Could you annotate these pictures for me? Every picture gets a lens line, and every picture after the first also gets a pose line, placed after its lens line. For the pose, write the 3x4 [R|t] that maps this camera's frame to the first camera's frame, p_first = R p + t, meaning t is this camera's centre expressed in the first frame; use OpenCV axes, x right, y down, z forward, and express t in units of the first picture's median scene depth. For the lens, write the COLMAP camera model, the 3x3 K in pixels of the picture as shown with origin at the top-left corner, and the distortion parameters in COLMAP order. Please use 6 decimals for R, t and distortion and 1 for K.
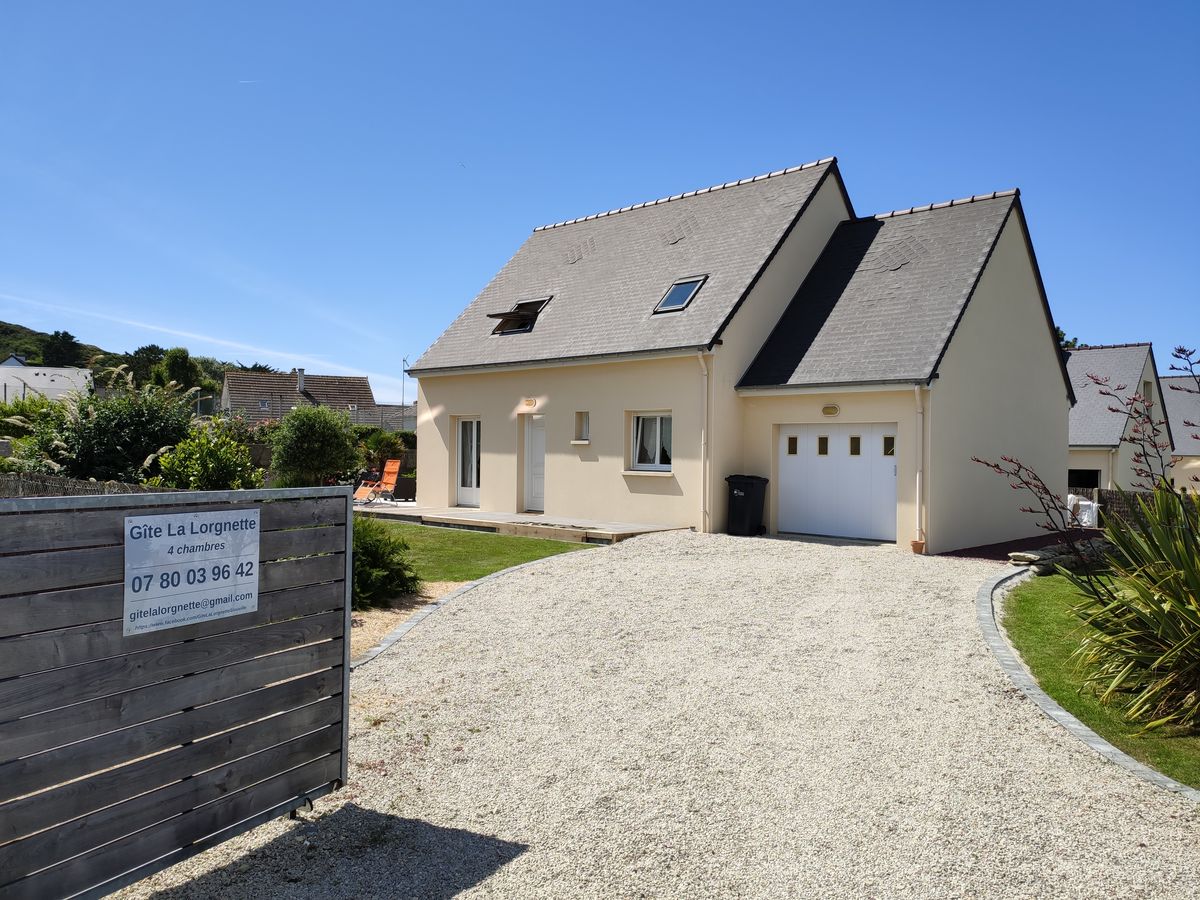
lens RADIAL K [[900.2, 0, 599.4], [0, 900.2, 450.4], [0, 0, 1]] dist [0.043100, -0.061621]
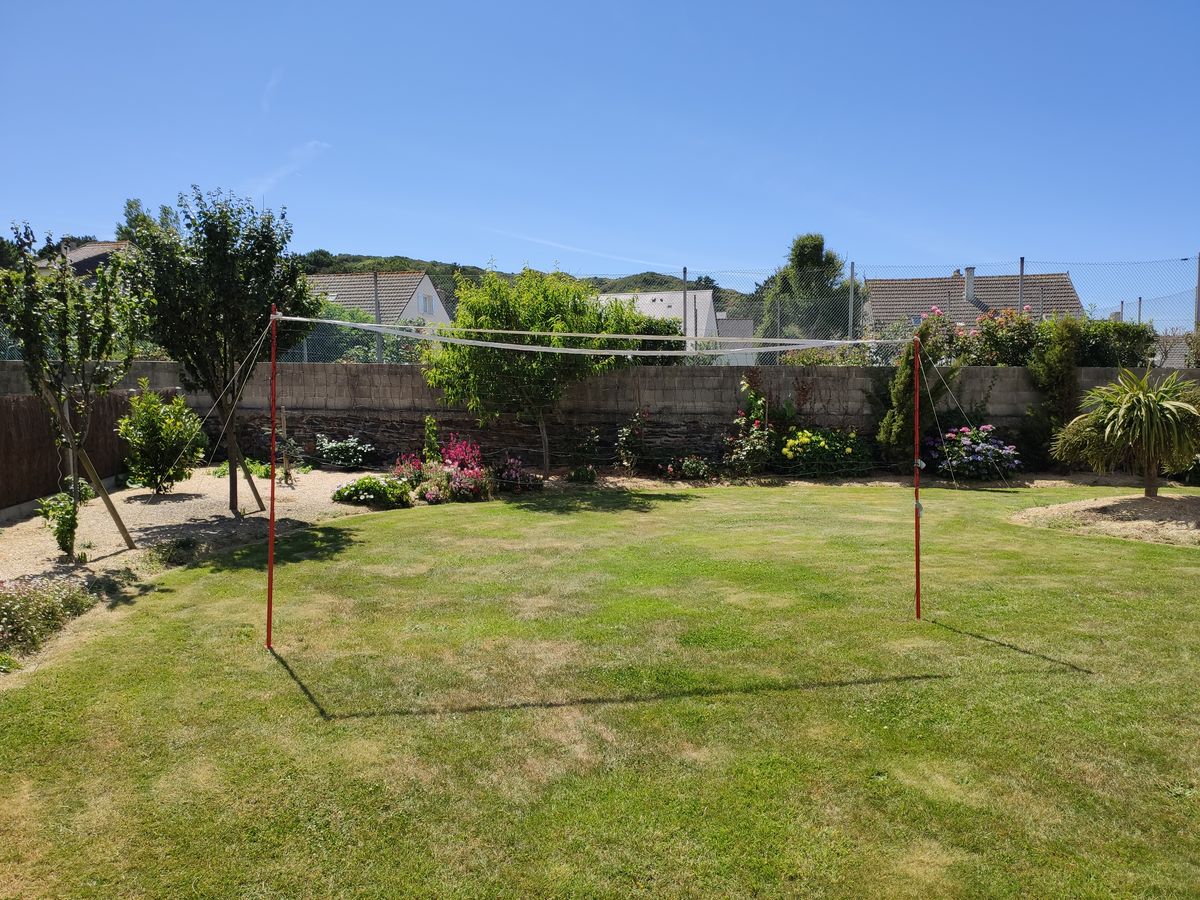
lens RADIAL K [[900.2, 0, 601.6], [0, 900.2, 451.0], [0, 0, 1]] dist [0.043100, -0.061621]
pose [[0.790405, 0.023048, -0.612151, -0.121075], [0.020819, 0.997704, 0.064446, 0.000922], [0.612230, -0.063682, 0.788111, 0.256059]]
